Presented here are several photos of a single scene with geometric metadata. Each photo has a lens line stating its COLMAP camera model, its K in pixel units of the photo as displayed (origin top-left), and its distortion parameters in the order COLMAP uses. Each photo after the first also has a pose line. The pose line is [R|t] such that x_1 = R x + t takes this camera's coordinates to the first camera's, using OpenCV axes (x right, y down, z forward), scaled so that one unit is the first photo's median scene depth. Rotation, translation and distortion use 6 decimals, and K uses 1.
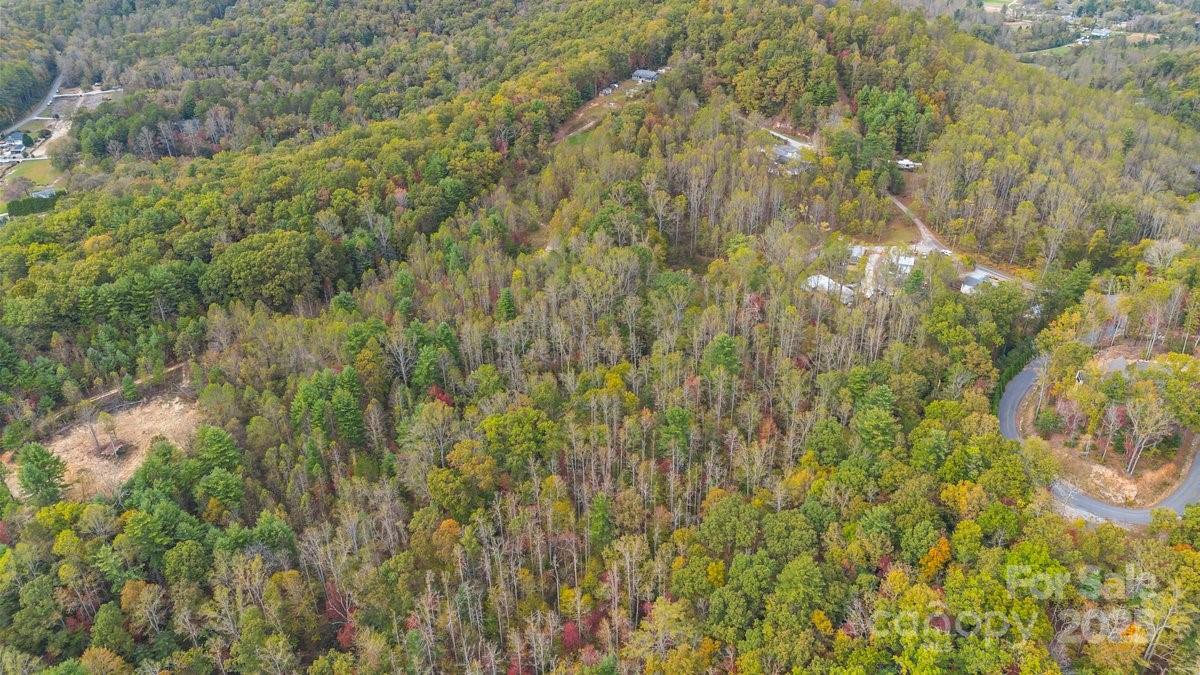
lens RADIAL K [[849.5, 0, 599.7], [0, 849.5, 346.0], [0, 0, 1]] dist [0.055003, -0.041984]
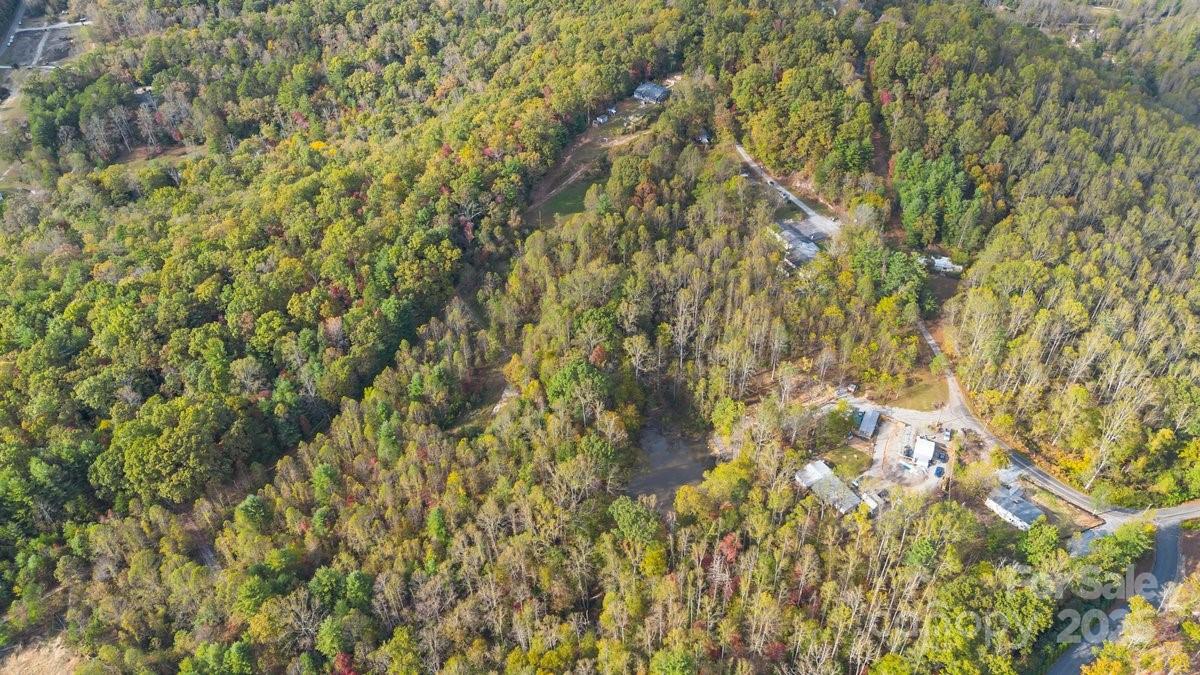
lens RADIAL K [[864.1, 0, 600.0], [0, 864.1, 337.5], [0, 0, 1]] dist [0.041471, -0.035112]
pose [[0.998555, 0.030679, -0.044120, 0.063771], [-0.022785, 0.985281, 0.169420, -0.286422], [0.048668, -0.168170, 0.984556, 0.139776]]
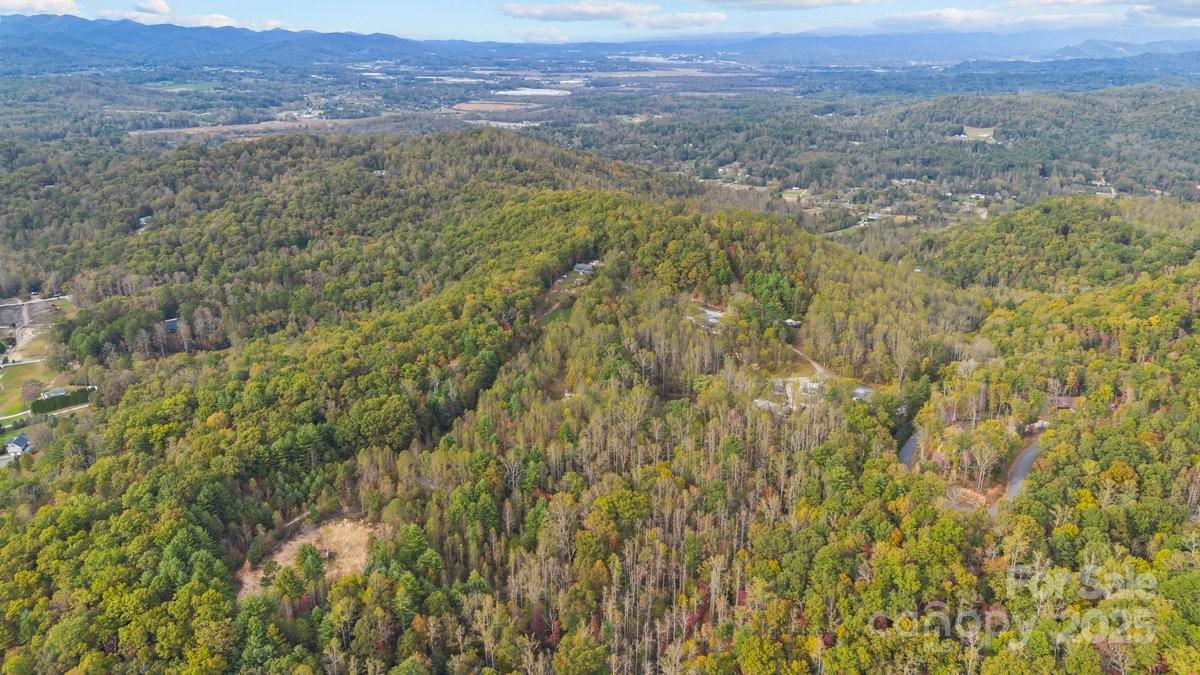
lens RADIAL K [[849.5, 0, 599.7], [0, 849.5, 346.0], [0, 0, 1]] dist [0.055003, -0.041984]
pose [[0.977238, -0.061361, 0.203080, -0.250767], [0.099613, 0.977888, -0.183879, 0.057437], [-0.187307, 0.199923, 0.961742, -0.308735]]
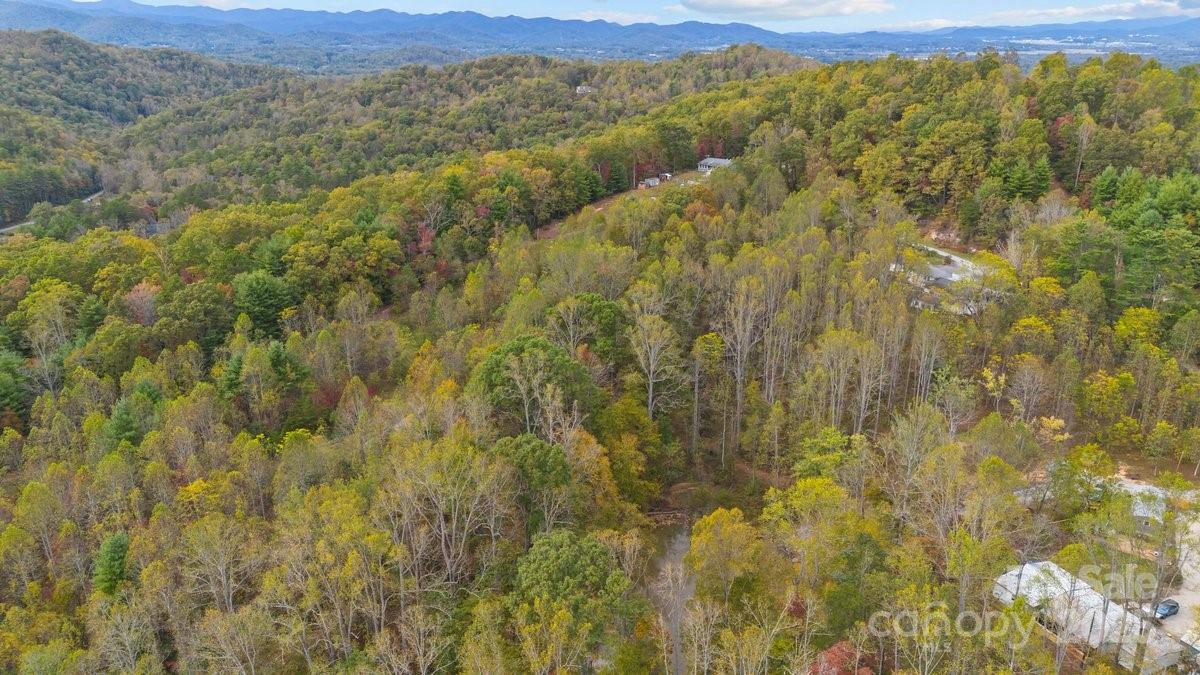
lens RADIAL K [[849.5, 0, 599.7], [0, 849.5, 346.0], [0, 0, 1]] dist [0.055003, -0.041984]
pose [[0.983720, 0.066926, -0.166780, 0.105451], [-0.097275, 0.978654, -0.181036, -0.073941], [0.151104, 0.194312, 0.969232, 0.500408]]
